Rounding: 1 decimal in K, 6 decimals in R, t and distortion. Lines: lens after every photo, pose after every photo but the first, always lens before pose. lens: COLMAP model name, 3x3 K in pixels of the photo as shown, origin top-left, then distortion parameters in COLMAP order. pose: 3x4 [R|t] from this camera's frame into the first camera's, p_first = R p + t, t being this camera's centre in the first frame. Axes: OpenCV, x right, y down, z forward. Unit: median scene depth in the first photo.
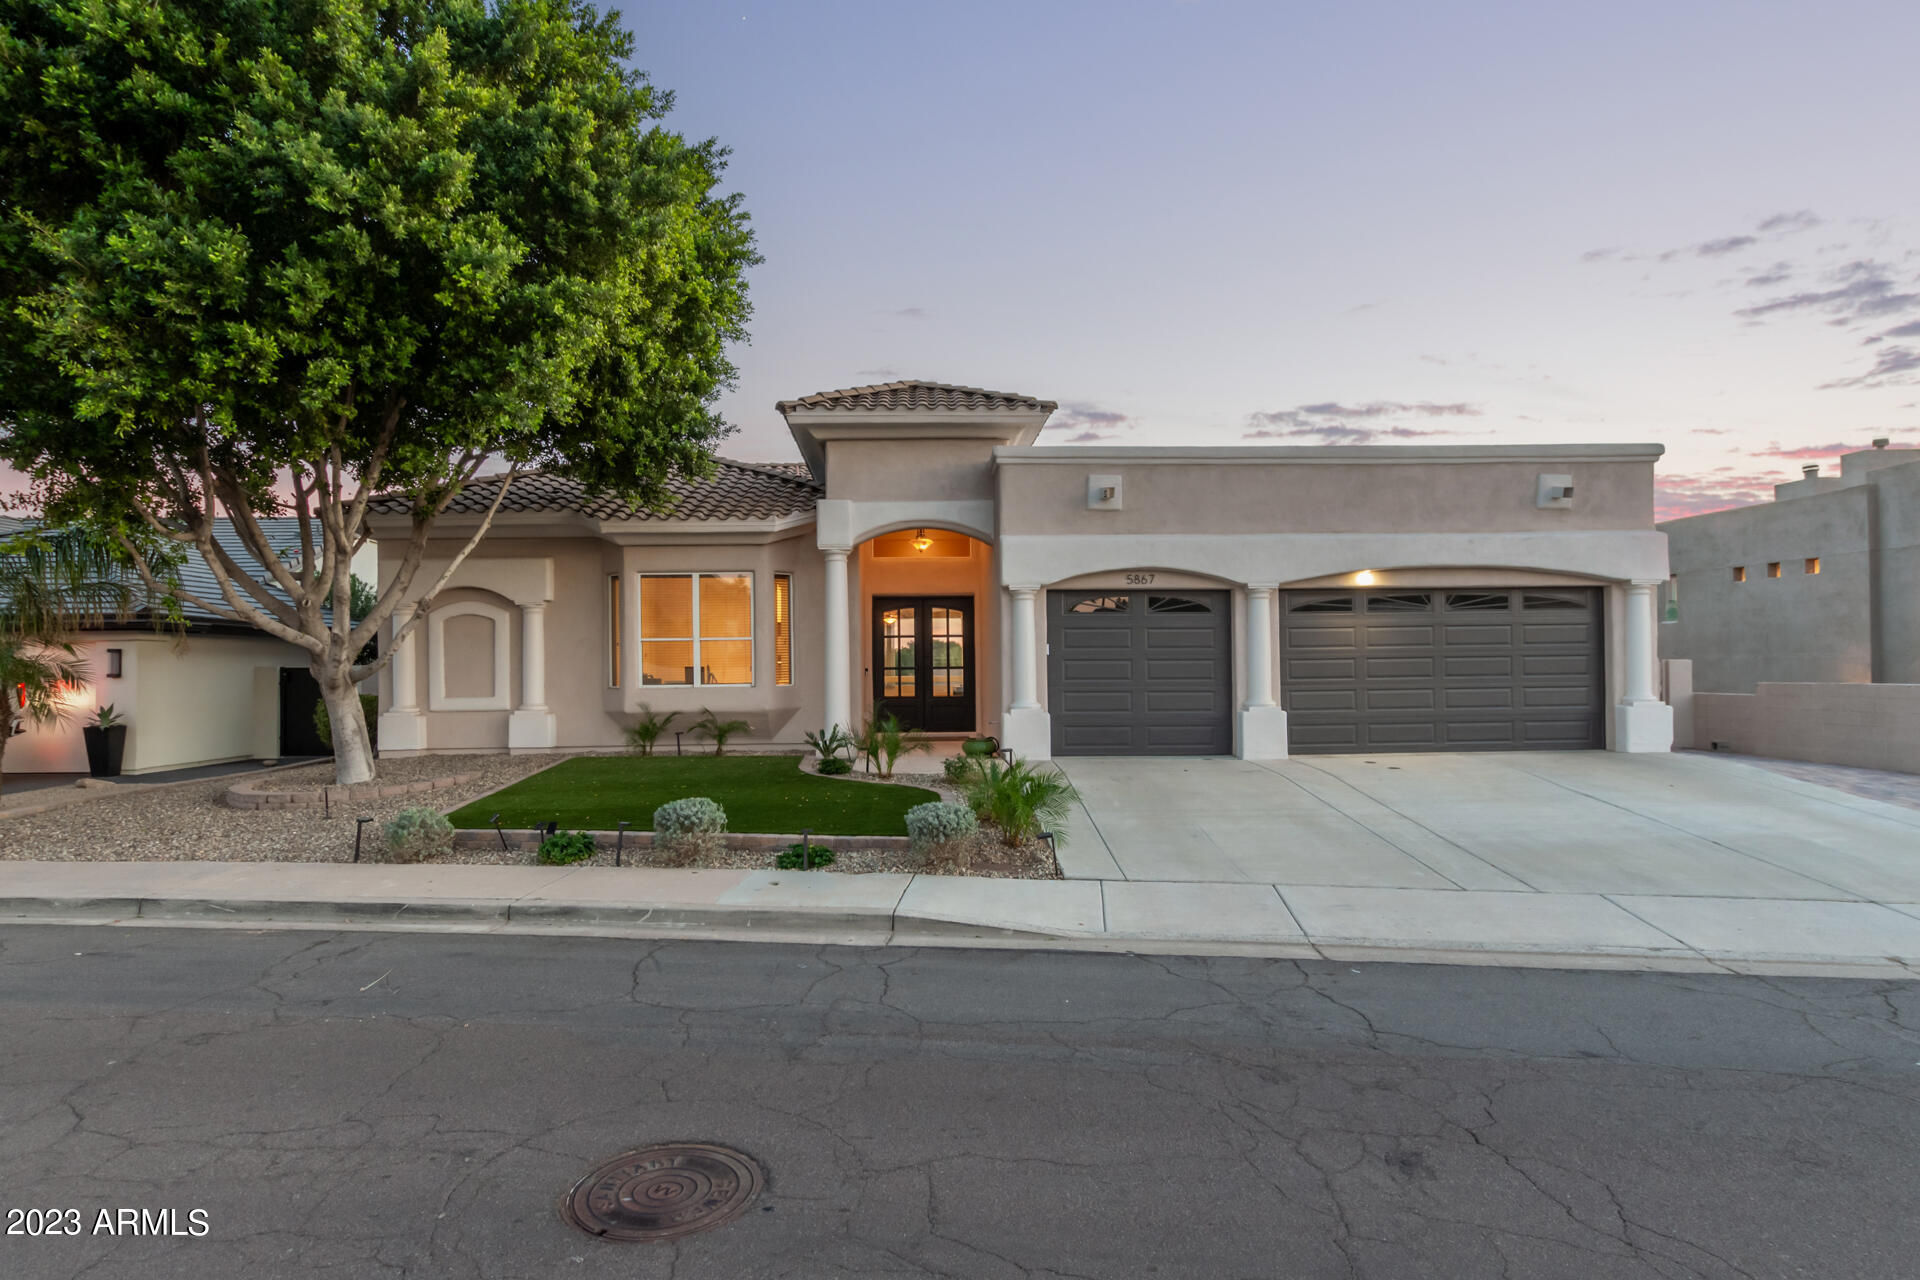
lens RADIAL K [[955.0, 0, 958.6], [0, 955.0, 652.4], [0, 0, 1]] dist [0.002354, -0.000776]
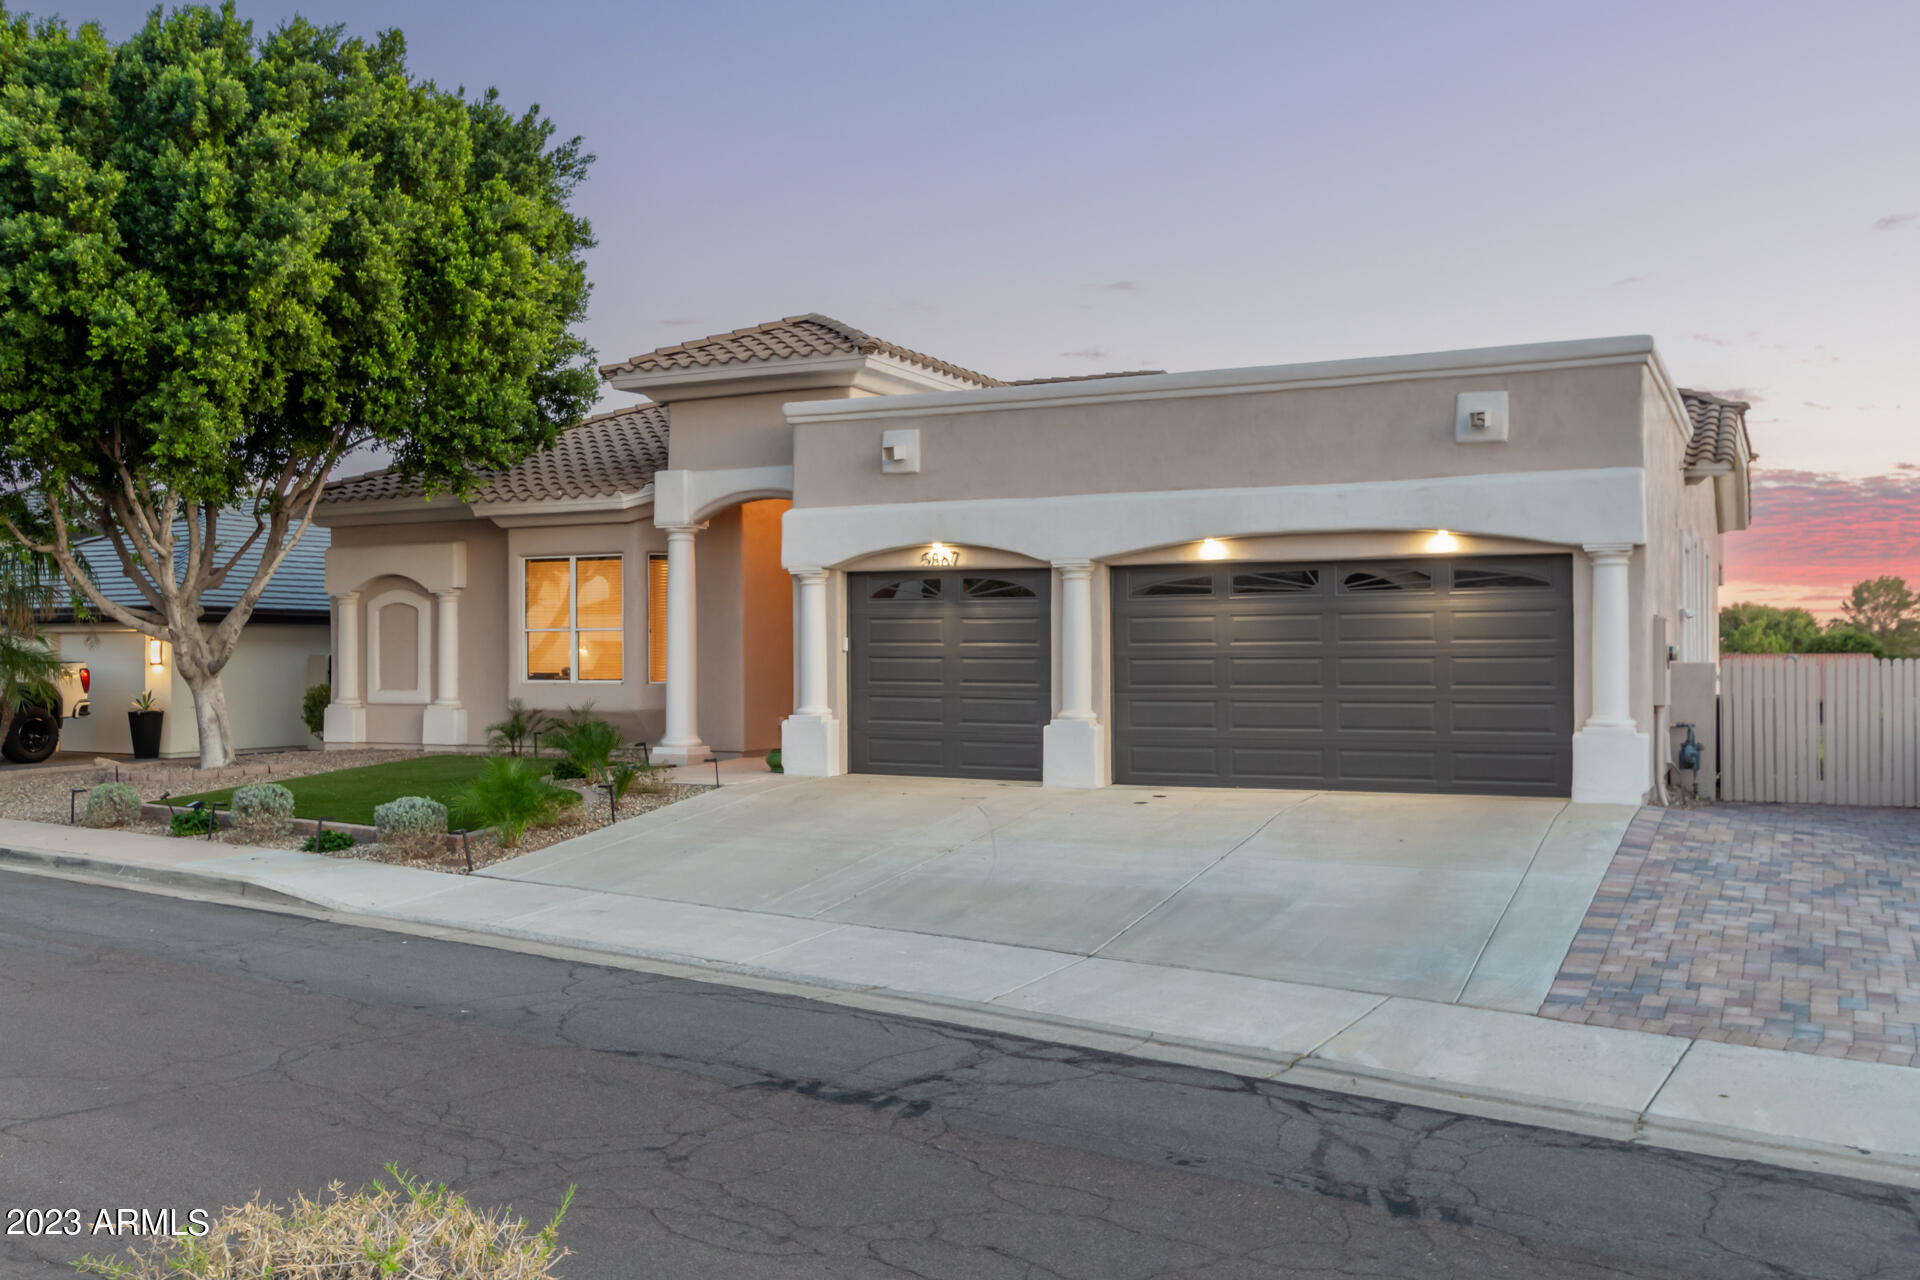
lens RADIAL K [[1527.0, 0, 973.6], [0, 1527.0, 631.8], [0, 0, 1]] dist [0.005690, -0.013700]
pose [[0.901672, 0.001053, -0.432420, 0.769351], [0.000119, 0.999996, 0.002683, -0.017311], [0.432421, -0.002470, 0.901668, -0.147674]]
